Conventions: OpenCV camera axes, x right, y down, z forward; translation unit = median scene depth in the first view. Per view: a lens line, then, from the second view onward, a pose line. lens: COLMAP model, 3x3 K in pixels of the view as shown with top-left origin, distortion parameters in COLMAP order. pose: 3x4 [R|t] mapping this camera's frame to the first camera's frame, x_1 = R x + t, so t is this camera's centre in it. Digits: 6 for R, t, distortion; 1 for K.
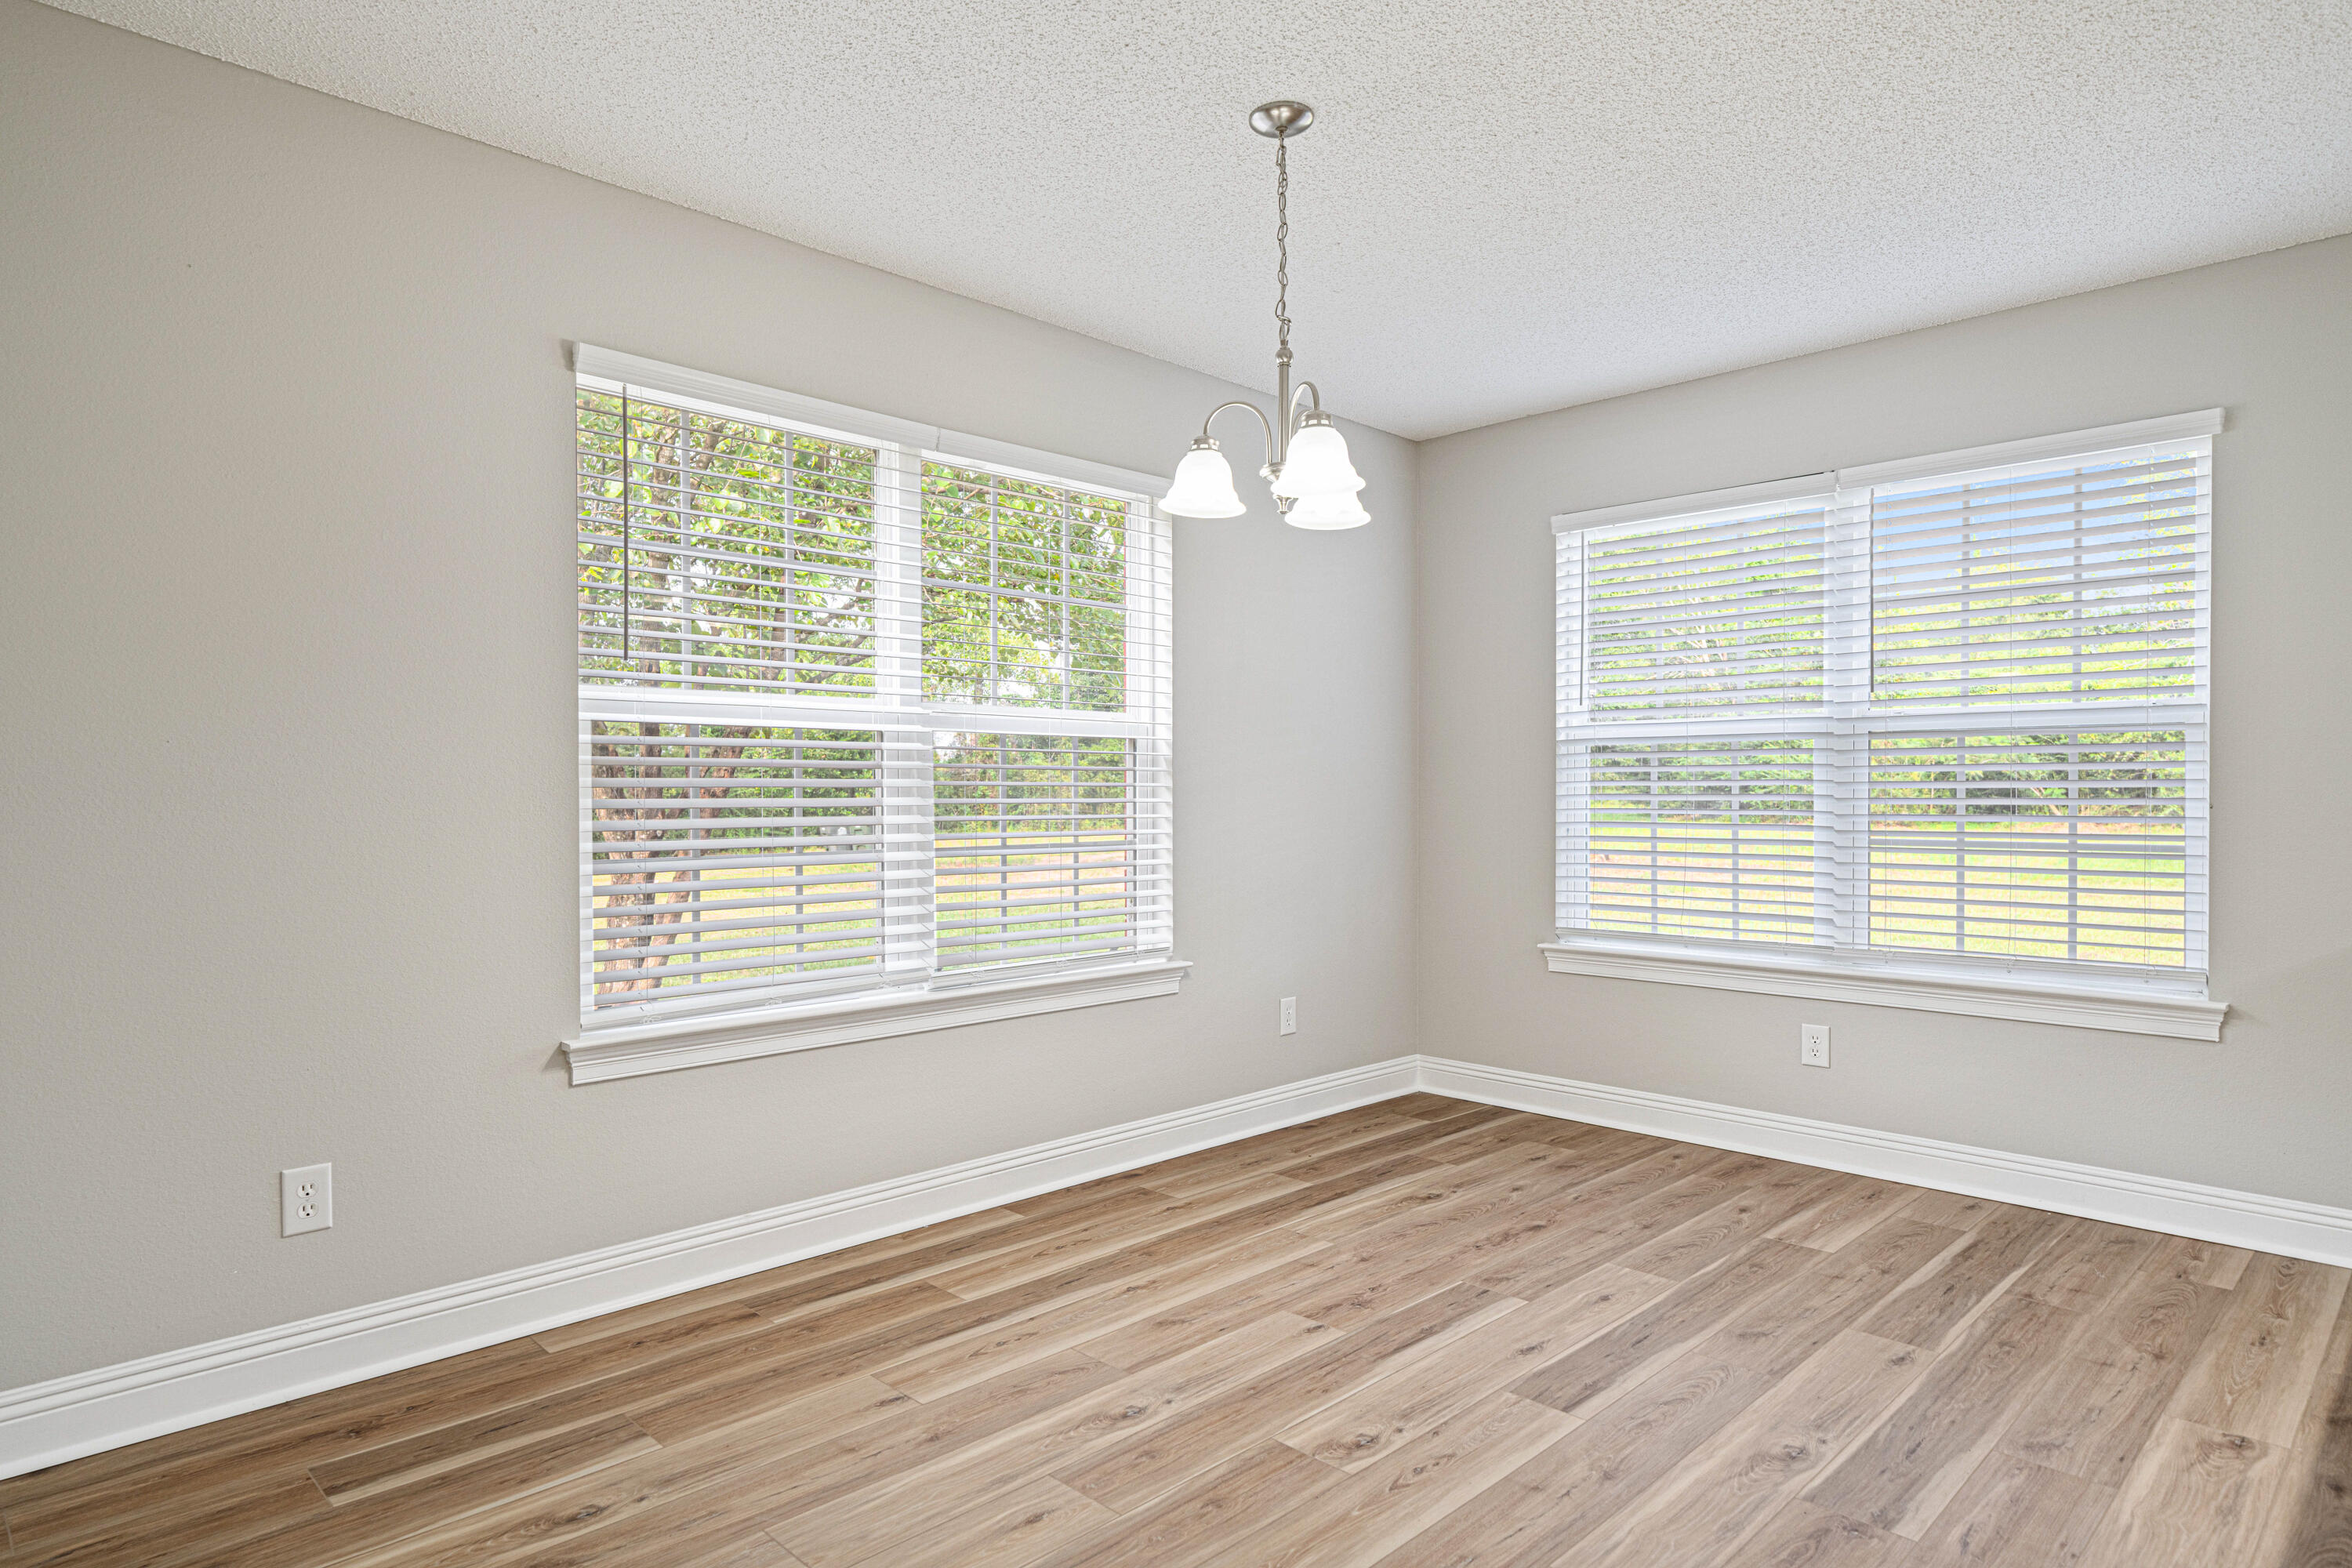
lens RADIAL K [[1328.2, 0, 1192.0], [0, 1328.2, 809.4], [0, 0, 1]] dist [0.001440, 0.000745]
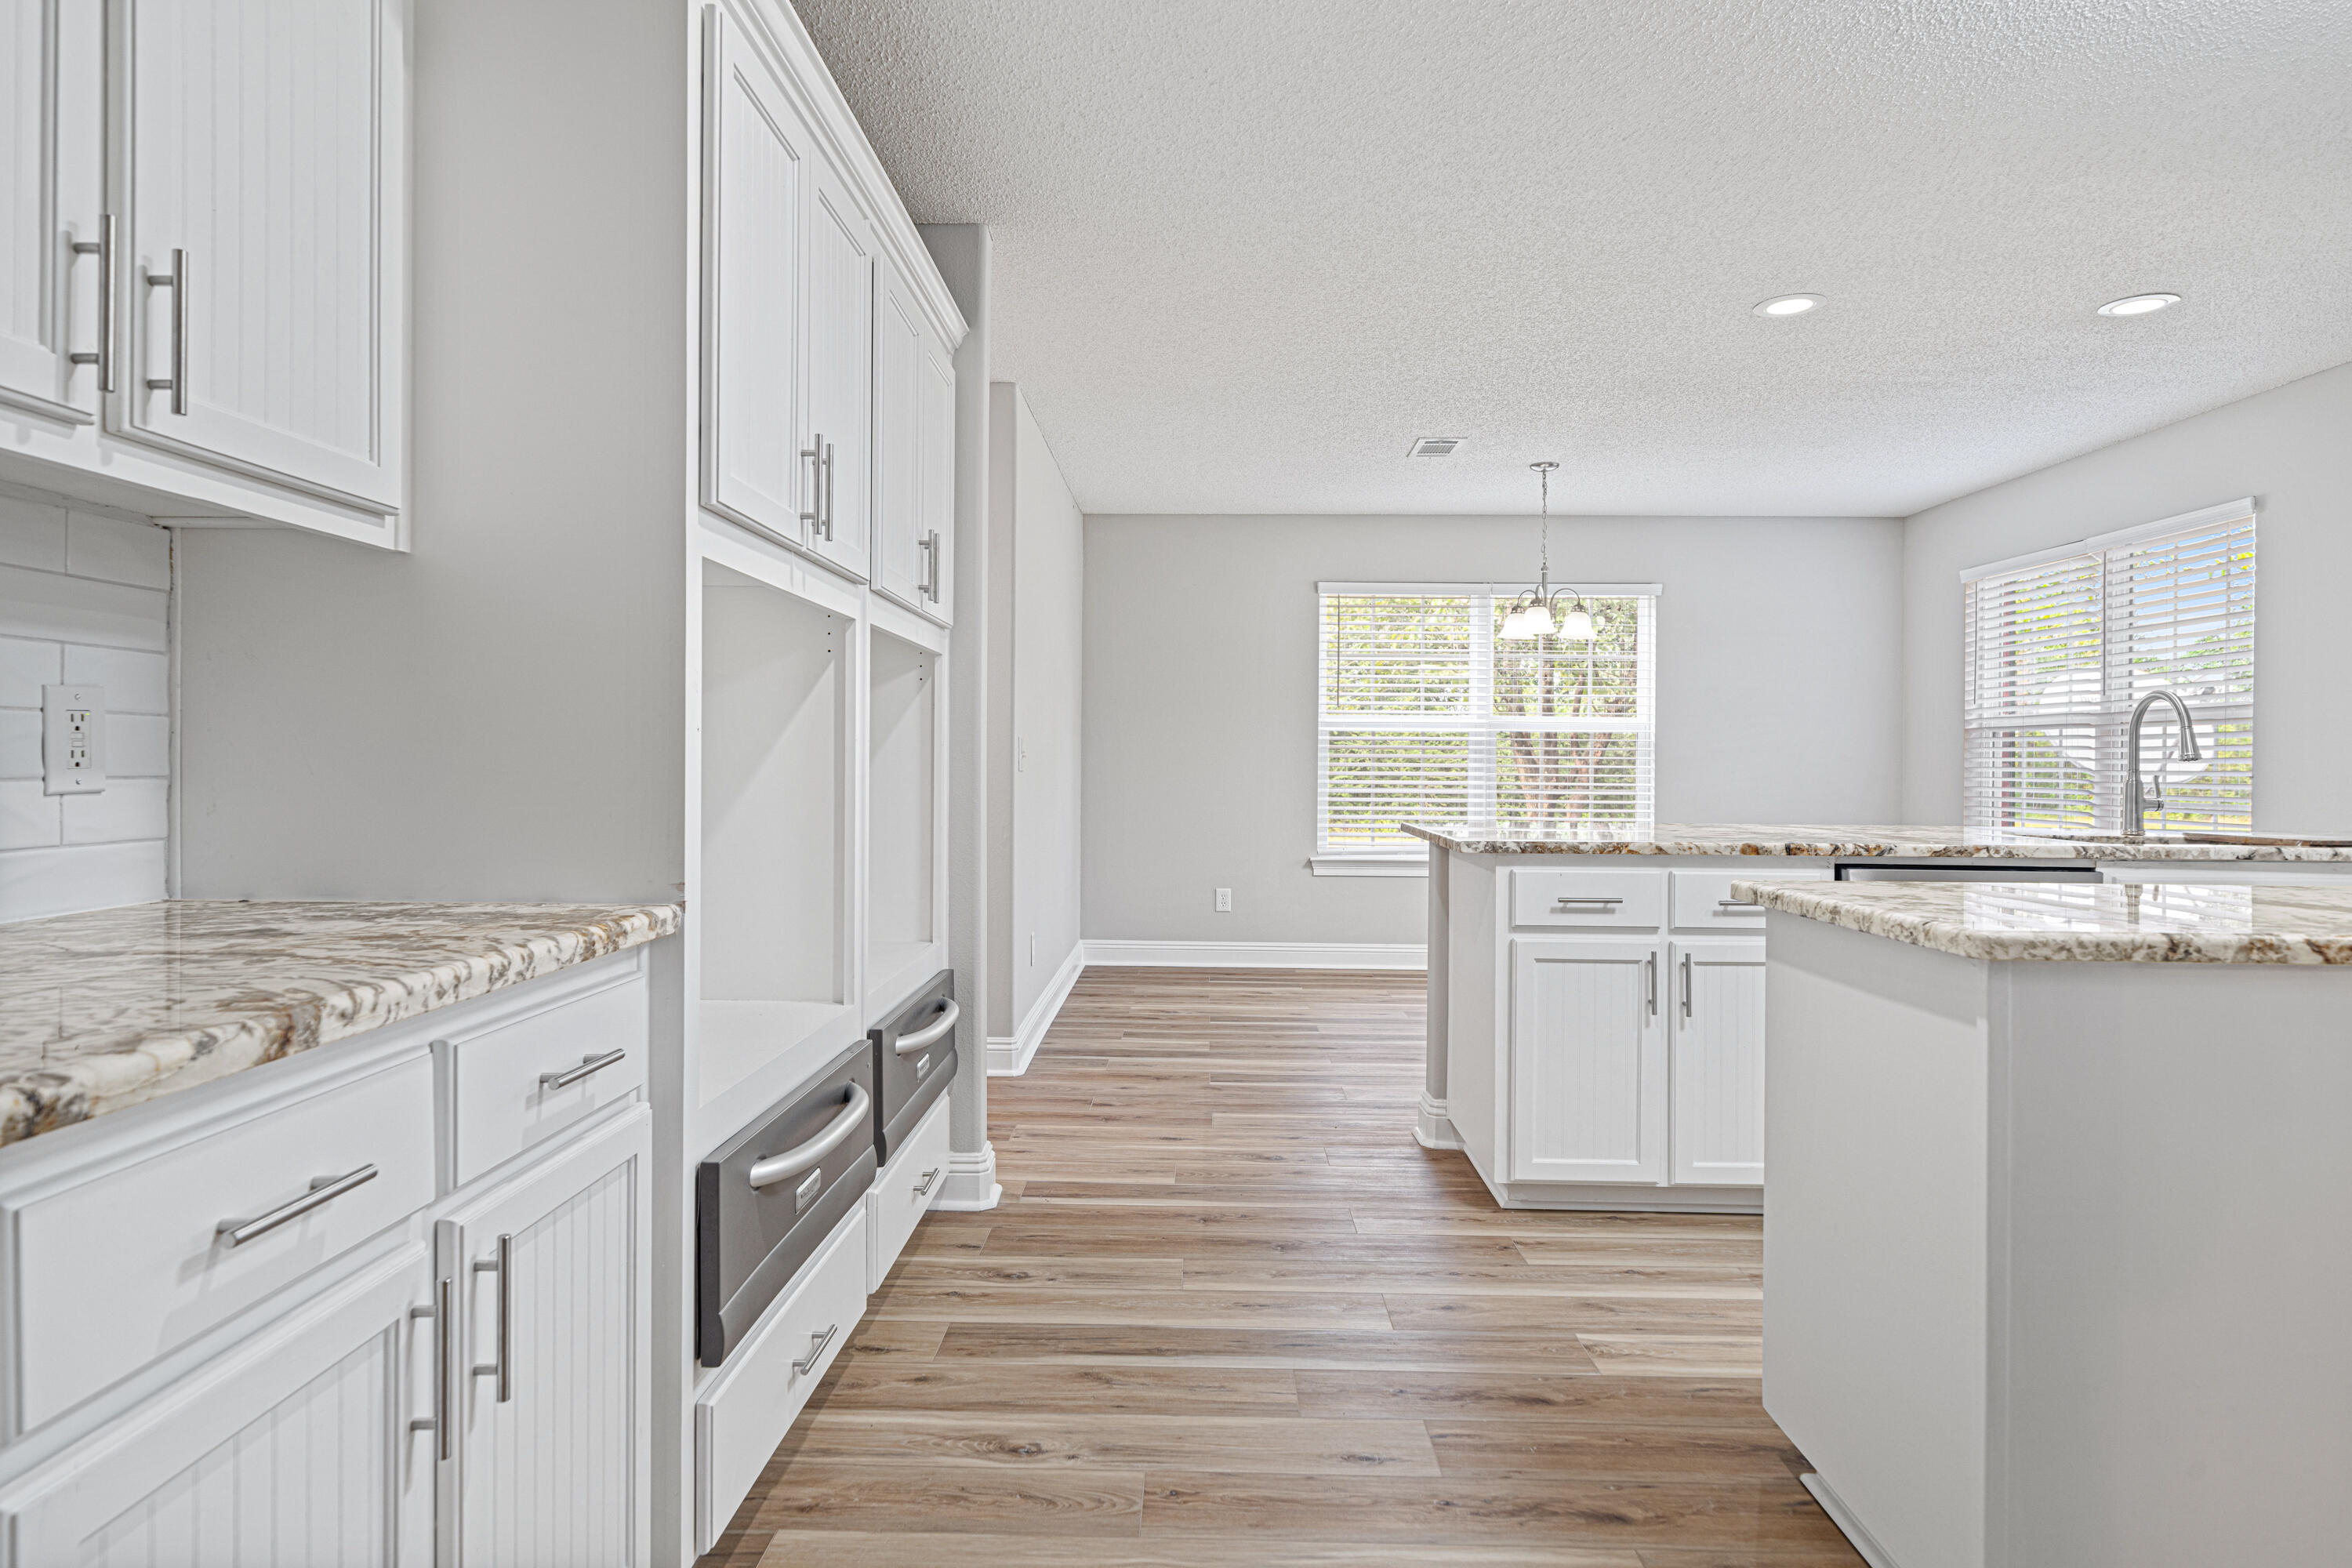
lens RADIAL K [[1328.2, 0, 1122.1], [0, 1328.2, 776.0], [0, 0, 1]] dist [0.001440, 0.000745]
pose [[0.672069, 0.013362, -0.740368, 0.892501], [-0.019931, 0.999801, -0.000048, 0.019952], [0.740220, 0.014788, 0.672202, -0.747258]]
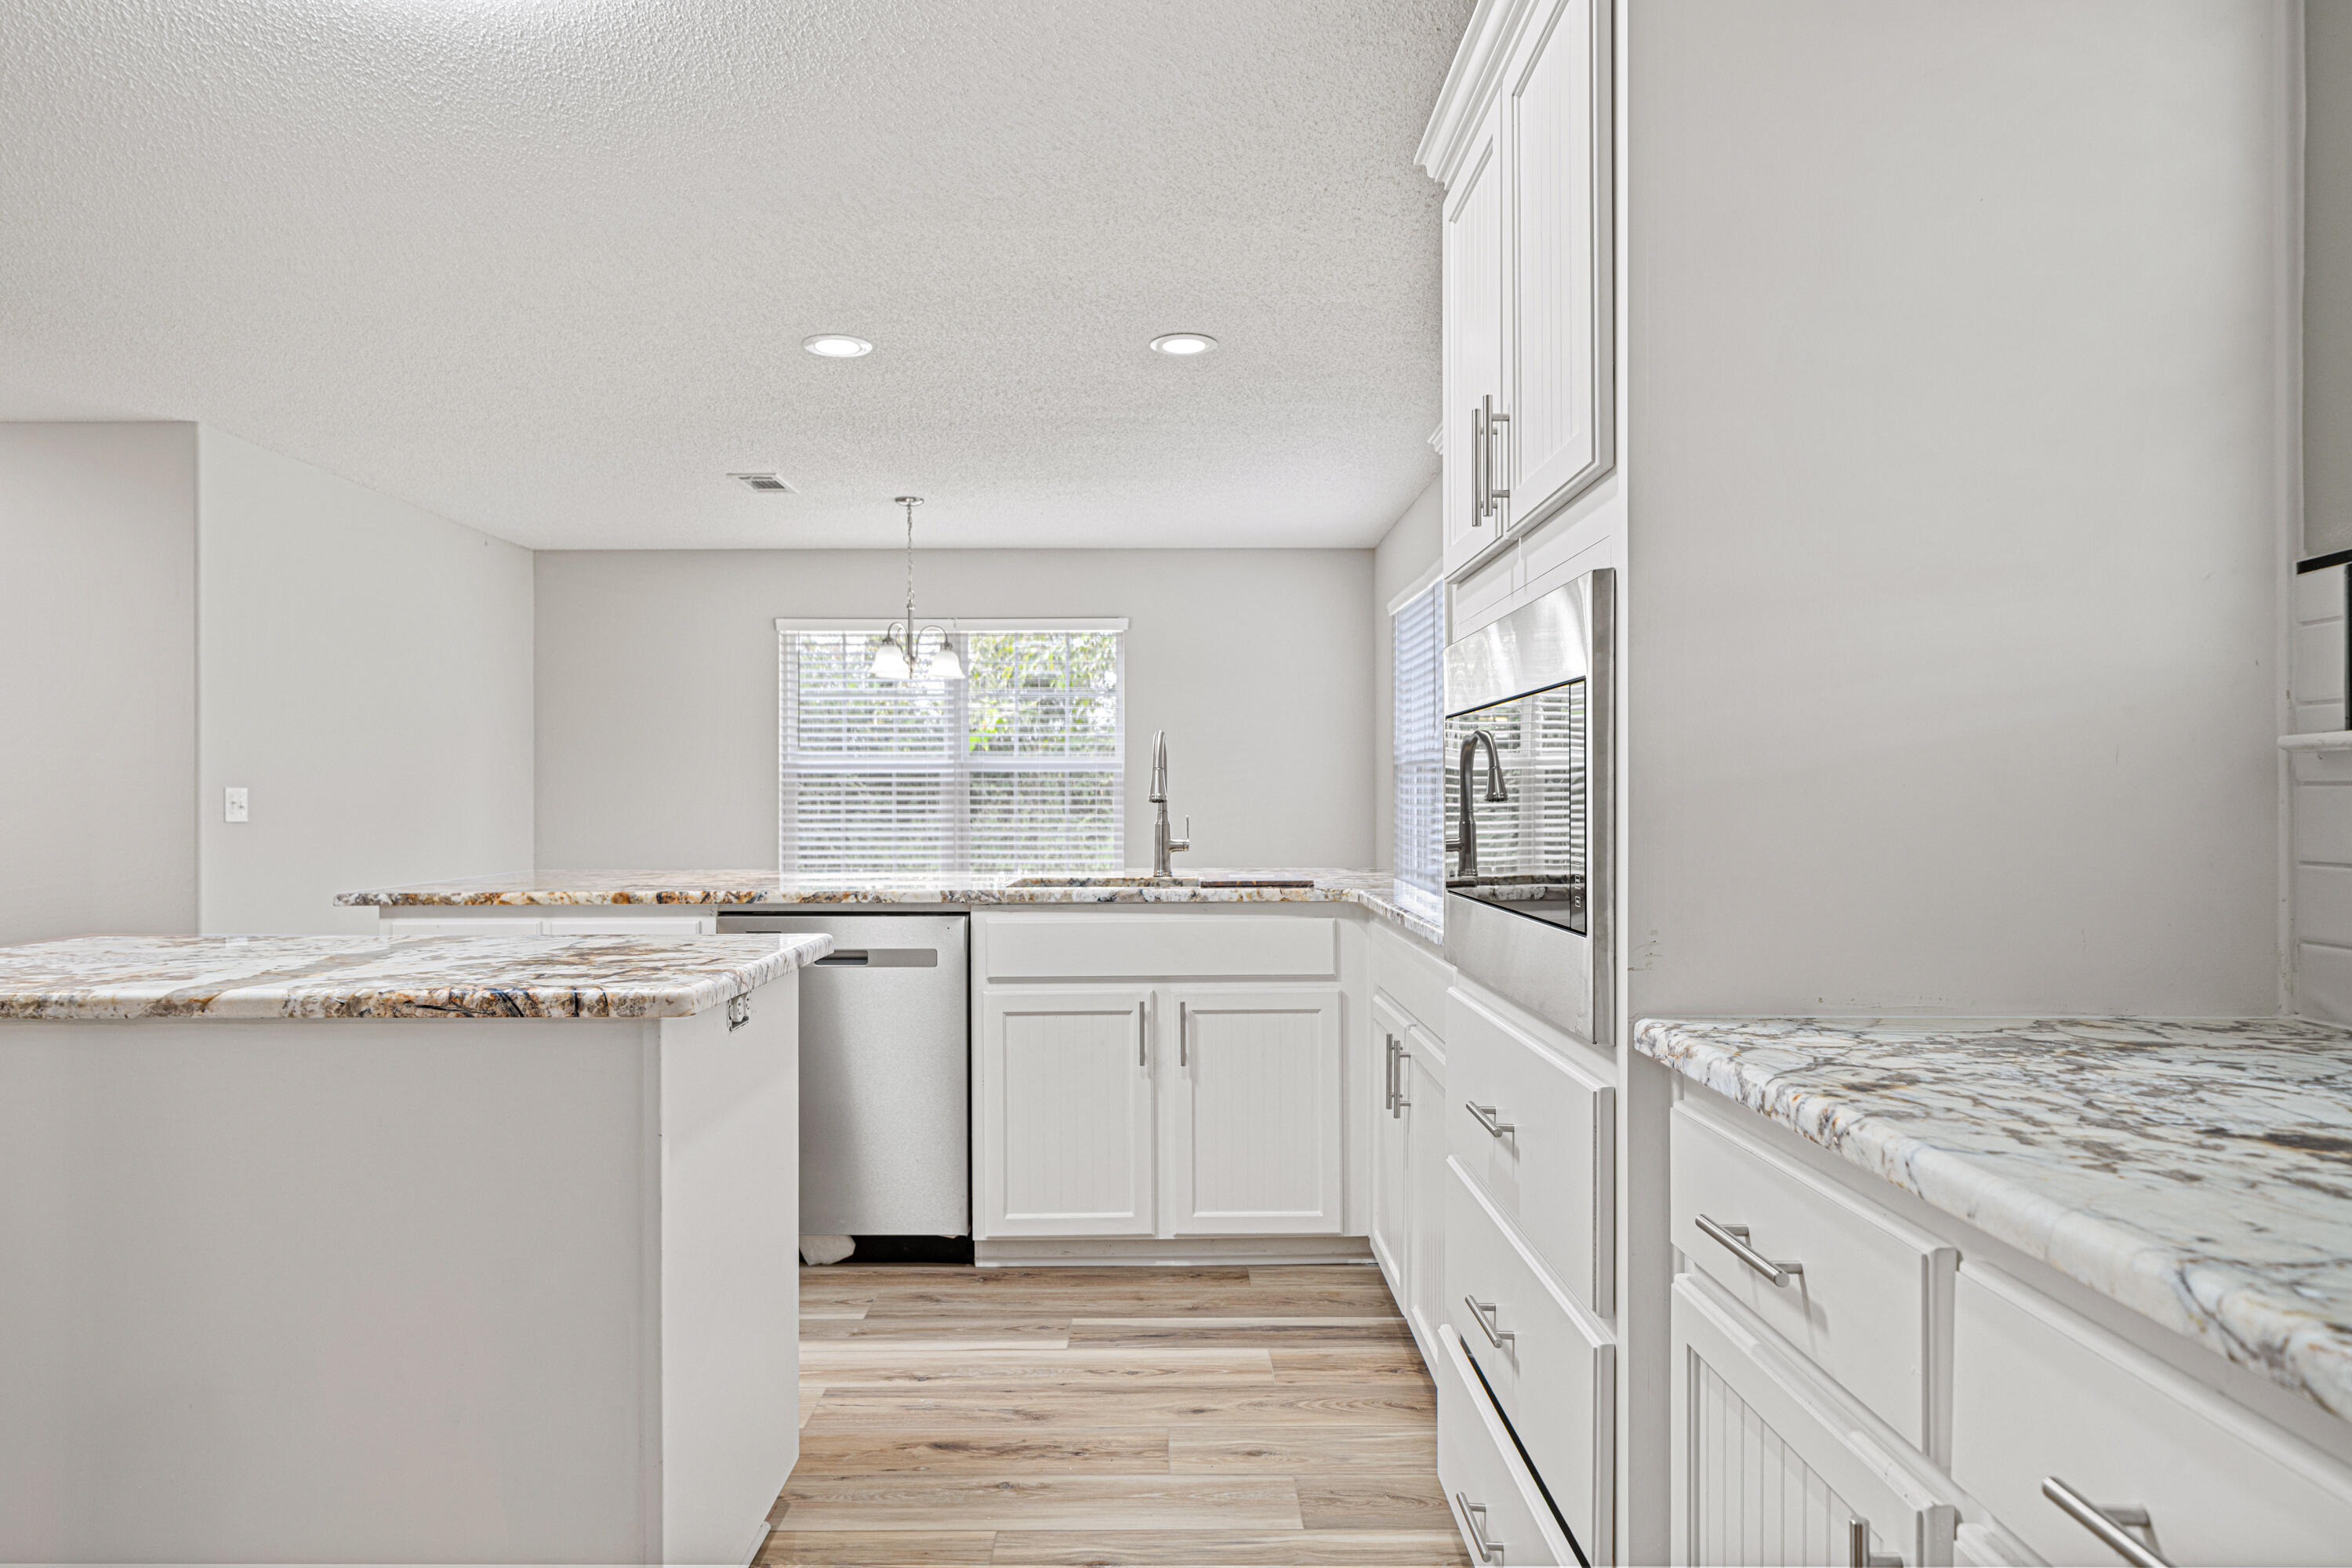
lens RADIAL K [[1428.1, 0, 1172.0], [0, 1428.1, 785.4], [0, 0, 1]] dist [0.001636, 0.000134]
pose [[0.698165, -0.011594, -0.715843, 1.416047], [-0.007624, 0.999692, -0.023628, 0.006518], [0.715896, 0.021954, 0.697861, -0.258797]]
